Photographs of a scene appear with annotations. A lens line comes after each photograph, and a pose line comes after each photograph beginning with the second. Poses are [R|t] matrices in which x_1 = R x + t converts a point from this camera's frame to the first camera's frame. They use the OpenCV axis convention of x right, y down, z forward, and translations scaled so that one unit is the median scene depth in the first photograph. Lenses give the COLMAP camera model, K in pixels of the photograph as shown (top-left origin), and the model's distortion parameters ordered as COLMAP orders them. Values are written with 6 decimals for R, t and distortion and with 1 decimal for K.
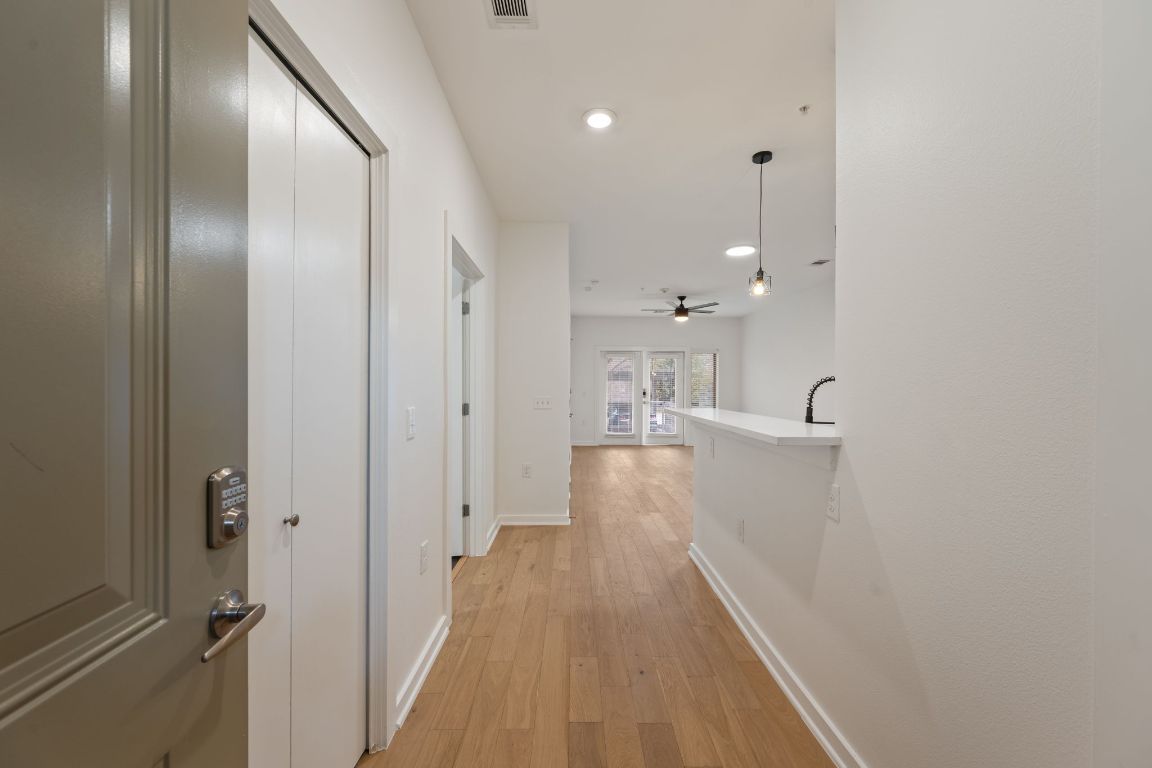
lens RADIAL K [[447.2, 0, 581.6], [0, 447.2, 382.0], [0, 0, 1]] dist [-0.000485, 0.000050]
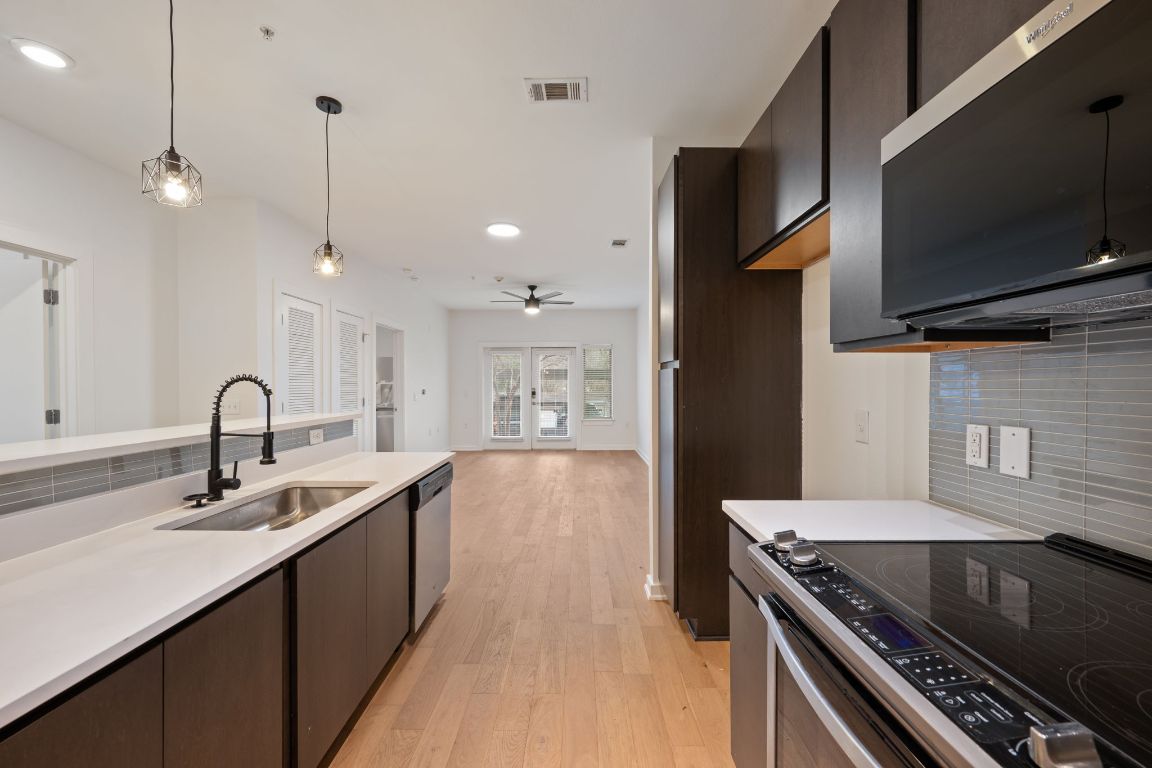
lens RADIAL K [[465.0, 0, 576.2], [0, 465.0, 385.5], [0, 0, 1]] dist [-0.000073, -0.000091]
pose [[0.999651, -0.008654, -0.024941, 0.329024], [0.008884, 0.999919, 0.009127, 0.001684], [0.024860, -0.009345, 0.999647, 0.061131]]
